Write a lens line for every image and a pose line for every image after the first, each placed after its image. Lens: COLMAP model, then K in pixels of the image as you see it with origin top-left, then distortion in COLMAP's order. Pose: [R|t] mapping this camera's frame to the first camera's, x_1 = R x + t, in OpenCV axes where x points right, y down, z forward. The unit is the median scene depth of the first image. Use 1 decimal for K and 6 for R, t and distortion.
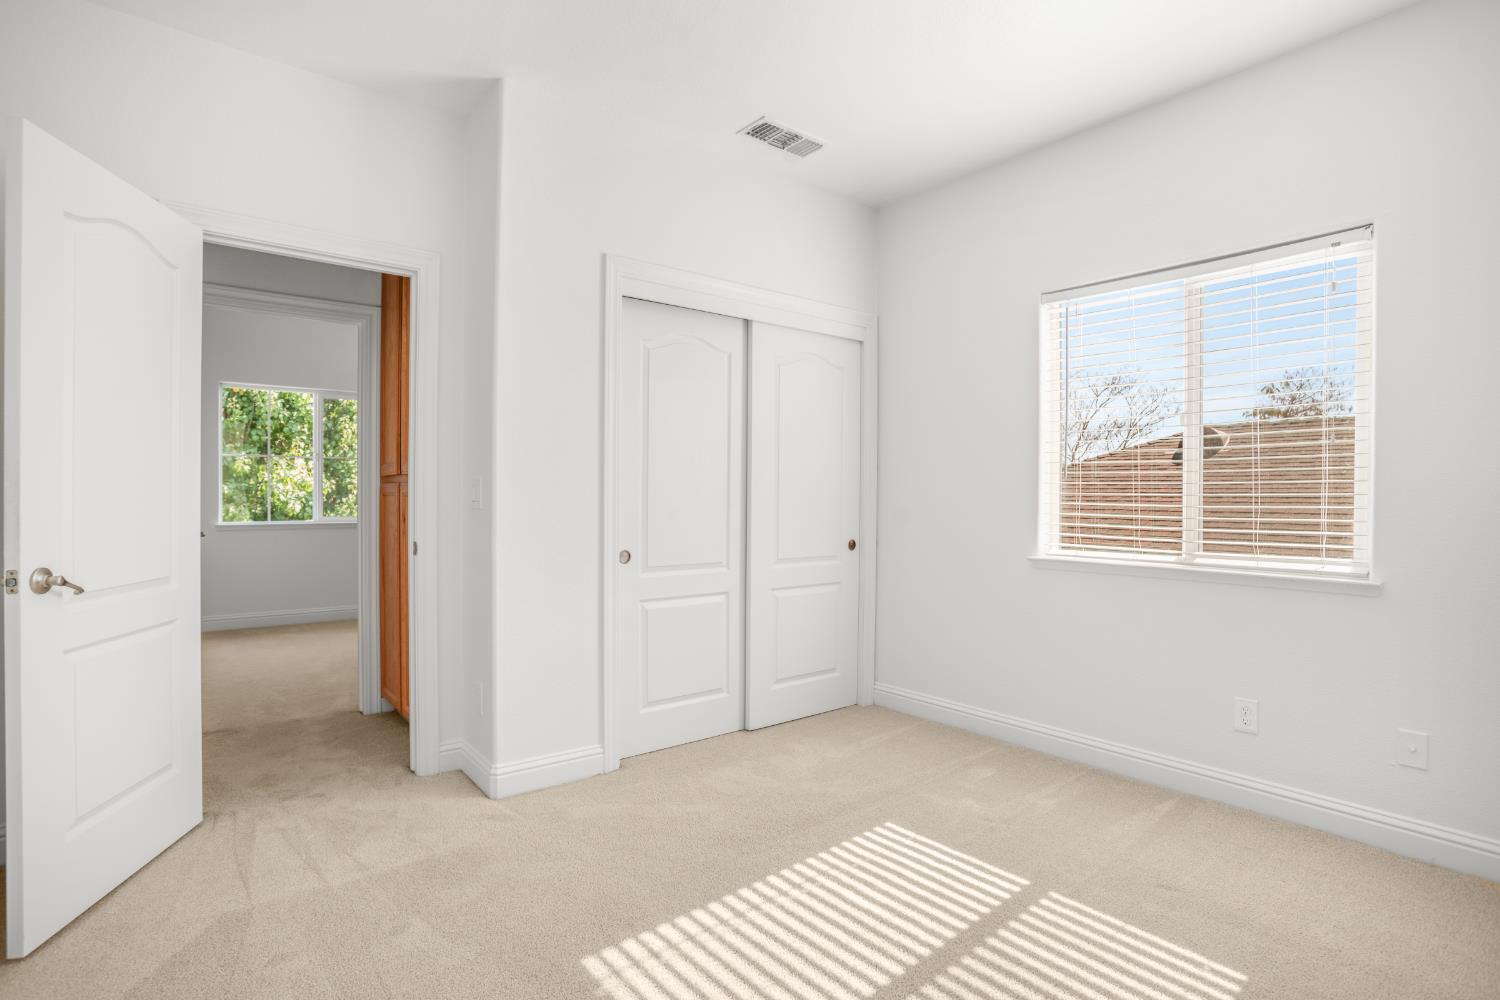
lens RADIAL K [[740.5, 0, 749.4], [0, 740.5, 497.4], [0, 0, 1]] dist [-0.032603, 0.006176]
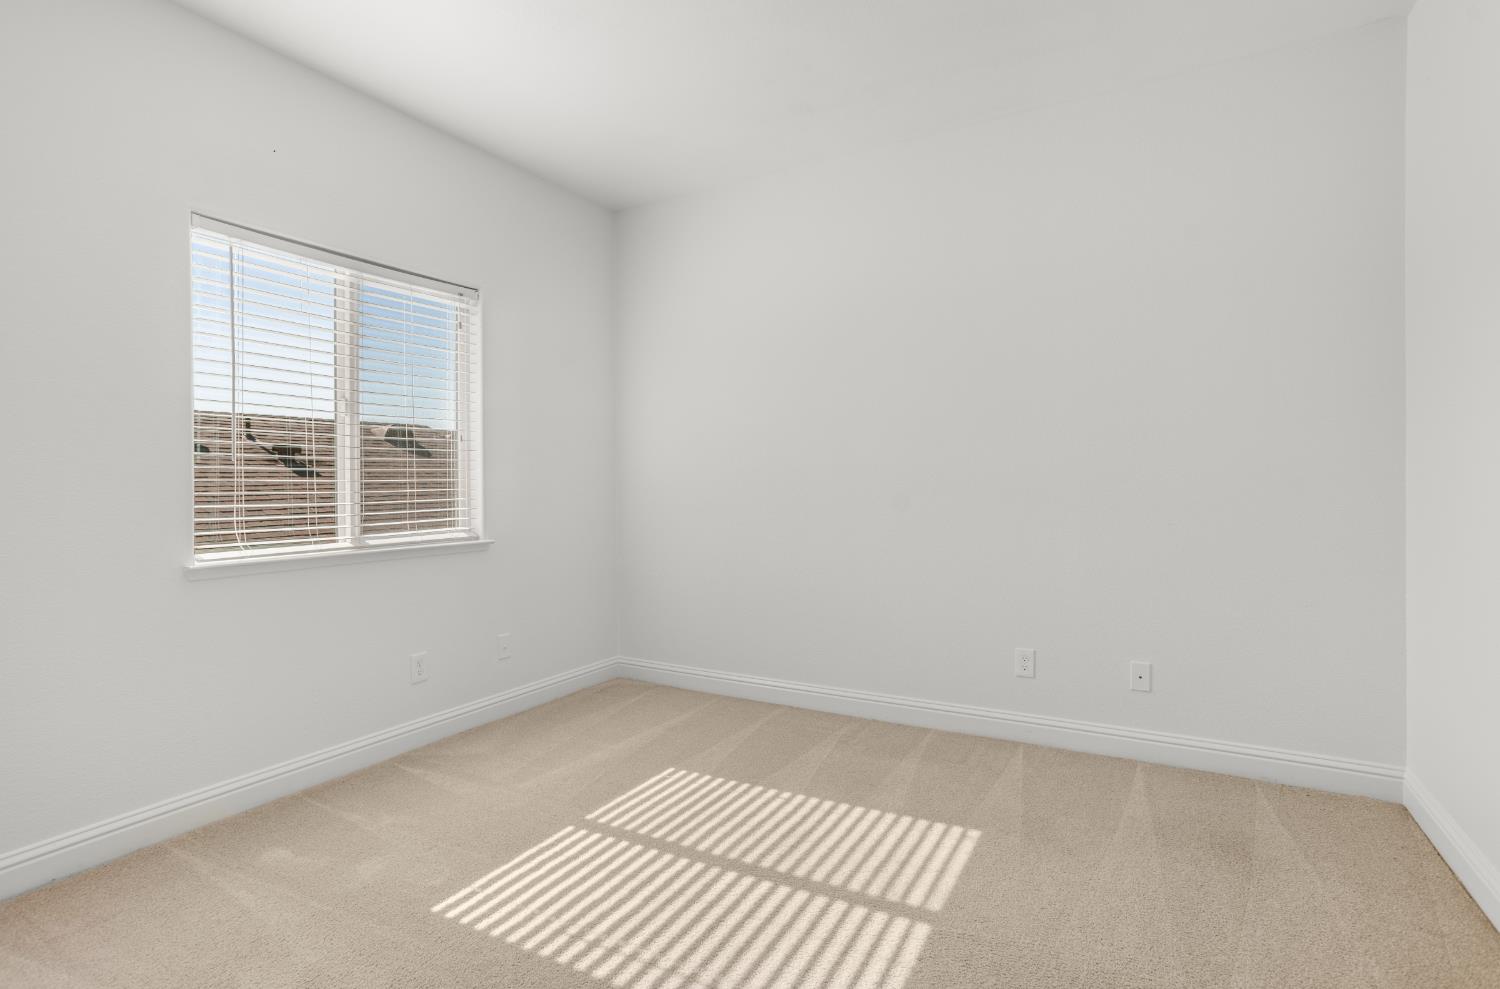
lens RADIAL K [[740.5, 0, 744.7], [0, 740.5, 485.5], [0, 0, 1]] dist [-0.032603, 0.006176]
pose [[-0.368071, -0.003216, 0.929792, -0.649788], [0.010811, 0.999912, 0.007738, 0.000891], [-0.929735, 0.012901, -0.368004, 0.998295]]
